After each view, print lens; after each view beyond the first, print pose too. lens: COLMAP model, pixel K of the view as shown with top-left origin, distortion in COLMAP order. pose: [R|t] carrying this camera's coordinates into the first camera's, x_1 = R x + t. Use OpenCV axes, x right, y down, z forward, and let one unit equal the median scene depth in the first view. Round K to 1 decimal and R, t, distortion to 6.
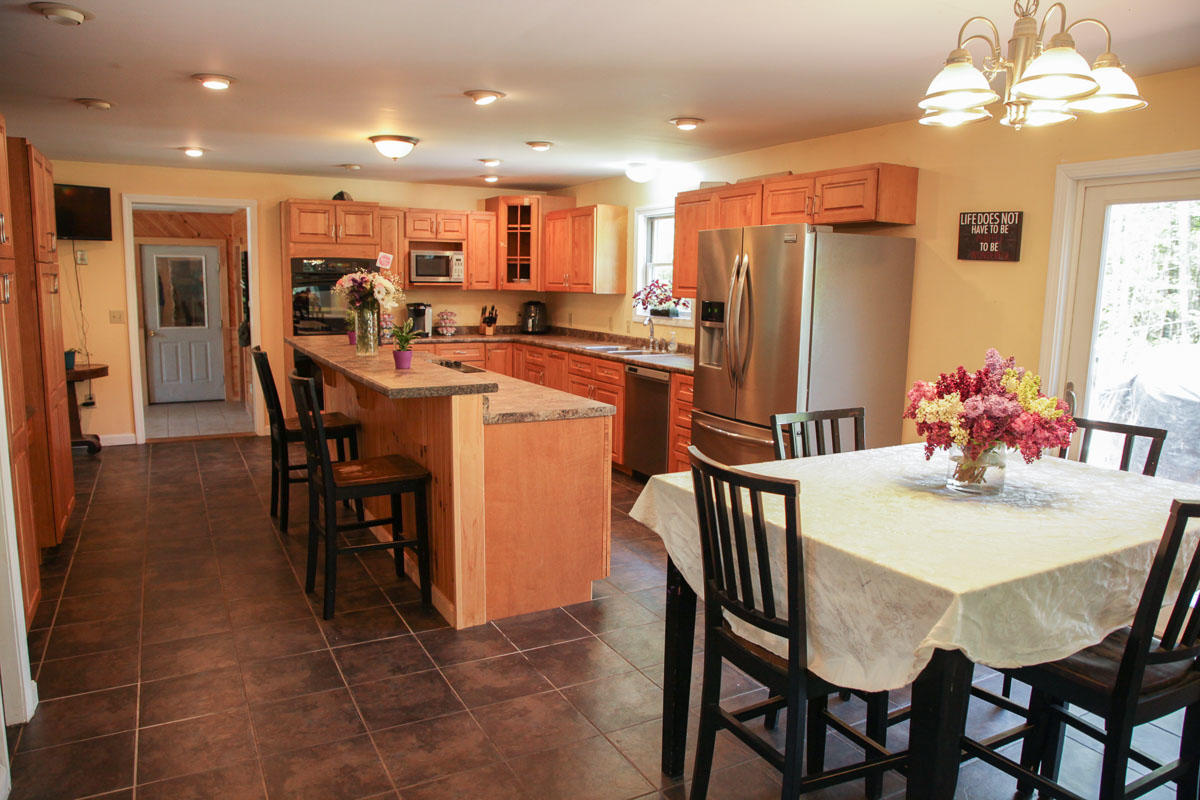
lens RADIAL K [[817.0, 0, 595.4], [0, 817.0, 399.0], [0, 0, 1]] dist [-0.067595, 0.031920]
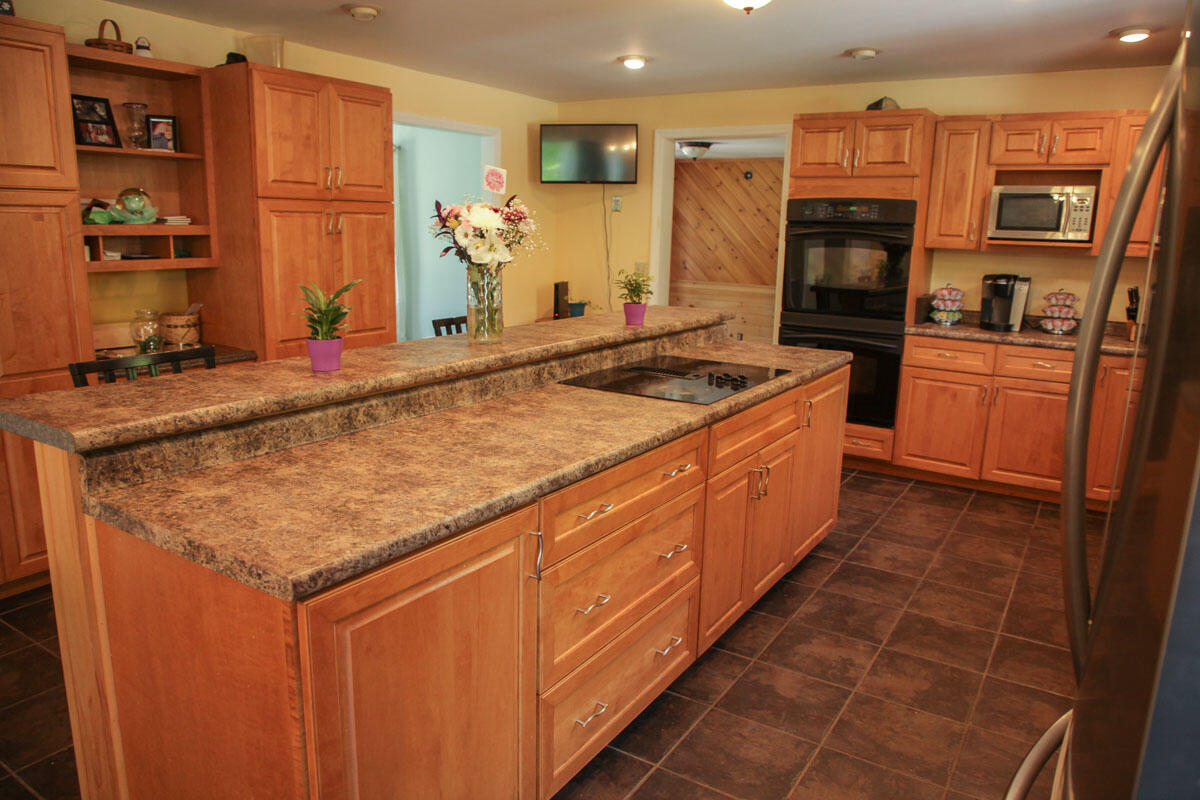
lens RADIAL K [[817.0, 0, 594.0], [0, 817.0, 400.7], [0, 0, 1]] dist [-0.067595, 0.031920]
pose [[0.482977, 0.177187, -0.857519, 0.178149], [-0.142291, 0.982178, 0.122802, -0.060611], [0.863995, 0.062707, 0.499581, 0.483769]]
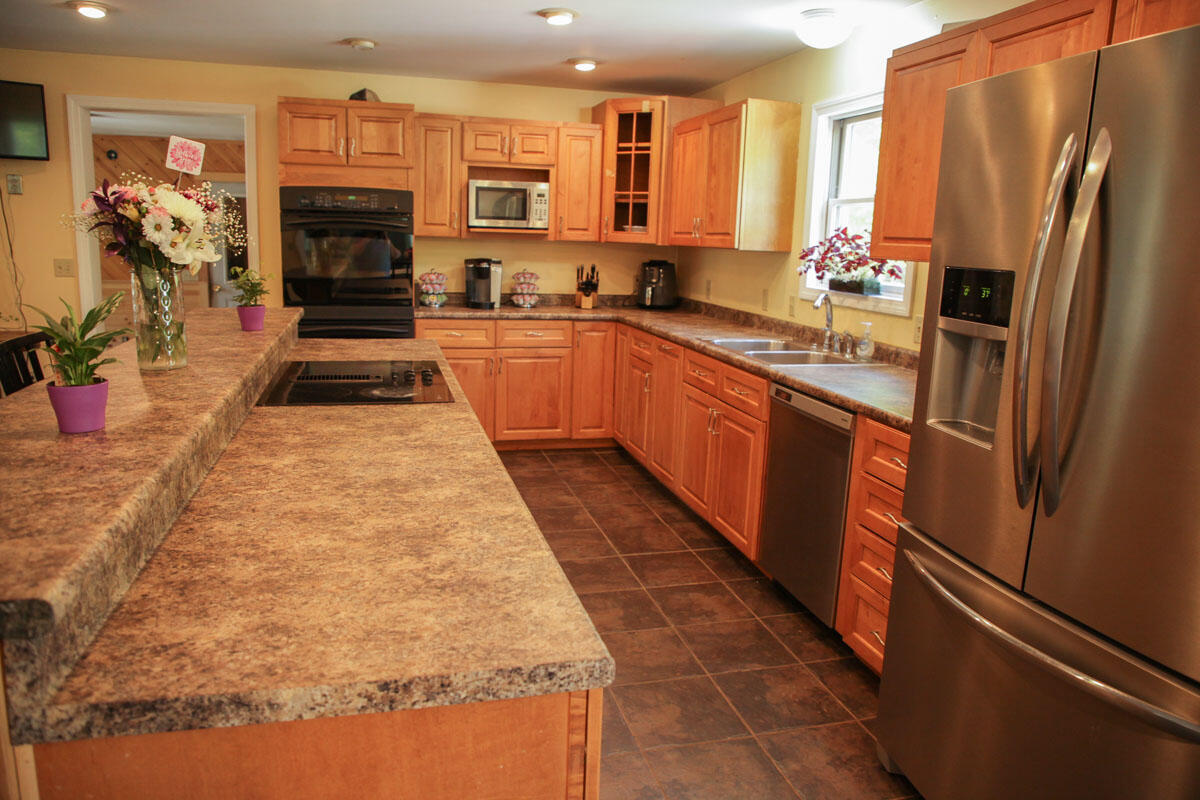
lens RADIAL K [[817.0, 0, 593.0], [0, 817.0, 390.7], [0, 0, 1]] dist [-0.067595, 0.031920]
pose [[0.972177, 0.060020, -0.226427, 0.037532], [-0.051453, 0.997725, 0.043552, -0.045501], [0.228526, -0.030690, 0.973054, 0.384283]]
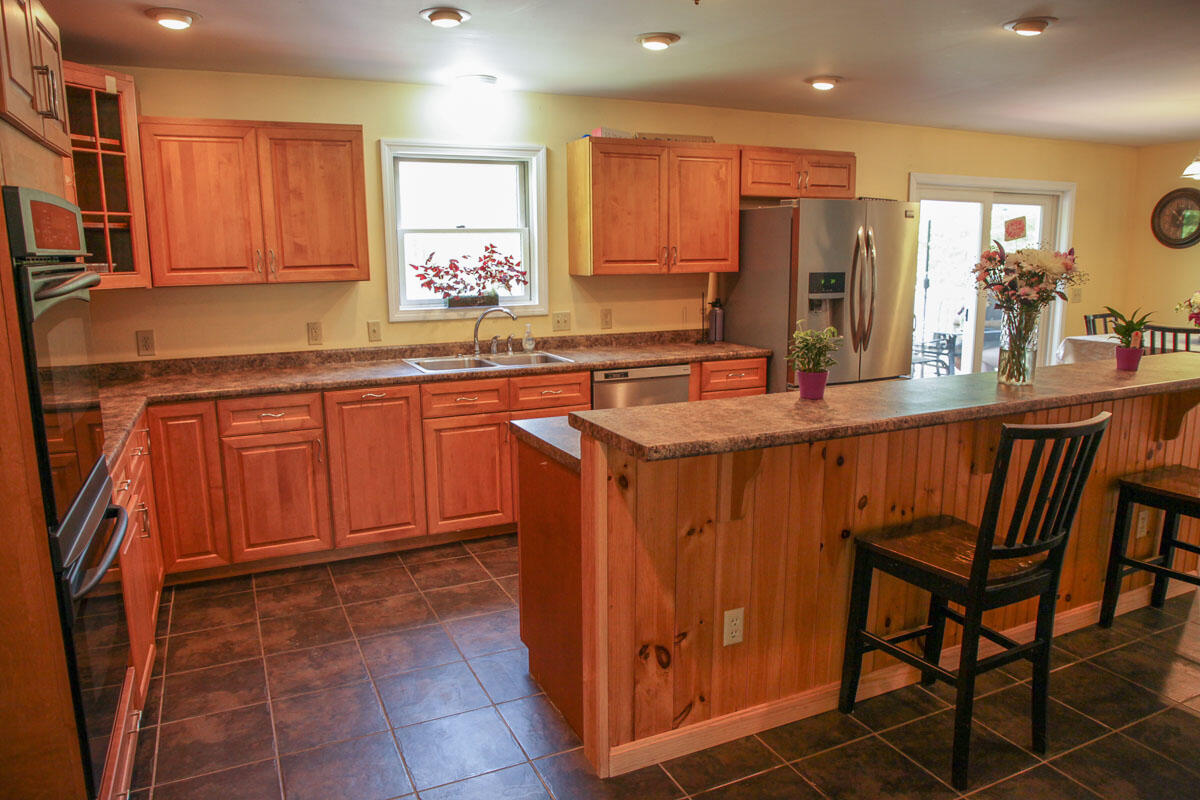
lens RADIAL K [[817.0, 0, 598.7], [0, 817.0, 397.1], [0, 0, 1]] dist [-0.067595, 0.031920]
pose [[0.048670, -0.195029, 0.979589, -0.567844], [0.152490, 0.970705, 0.185684, -0.129900], [-0.987106, 0.140340, 0.076984, 0.797589]]
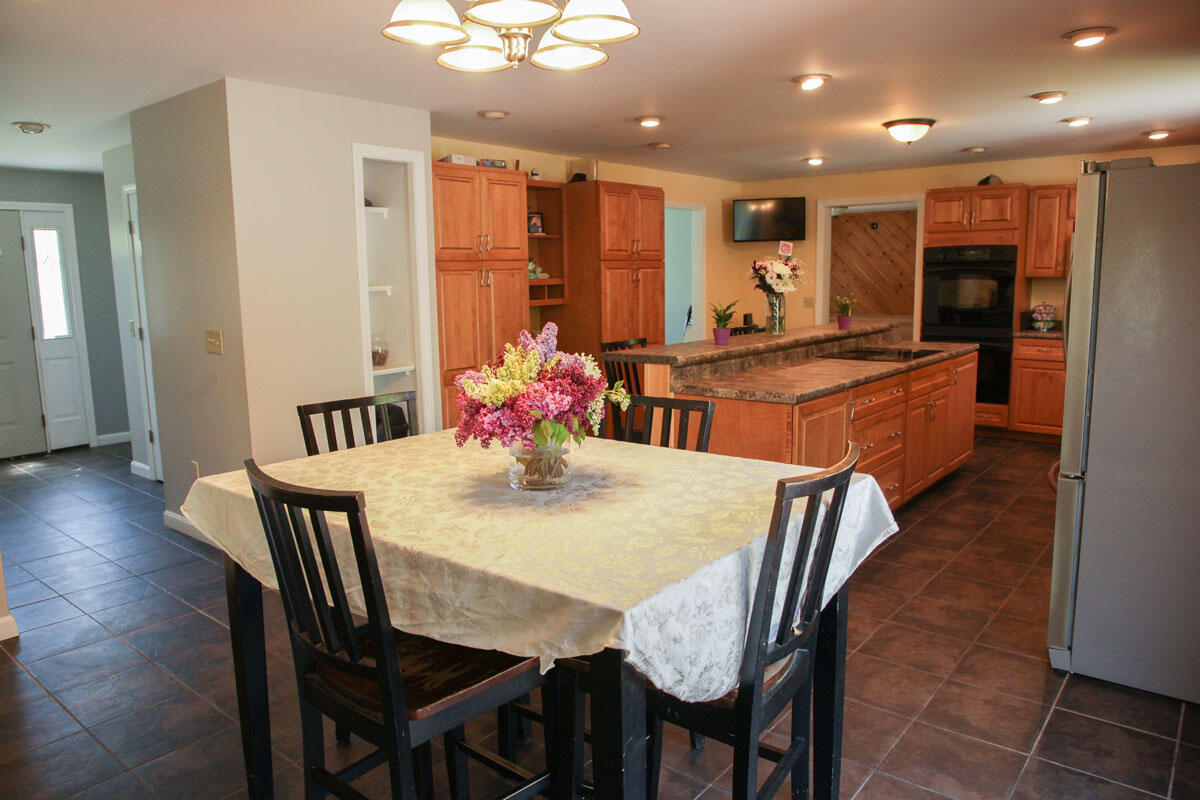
lens RADIAL K [[817.0, 0, 593.9], [0, 817.0, 398.5], [0, 0, 1]] dist [-0.067595, 0.031920]
pose [[0.381231, 0.115538, -0.917232, 0.406959], [-0.111608, 0.990655, 0.078399, -0.017593], [0.917718, 0.072482, 0.390563, 0.219008]]
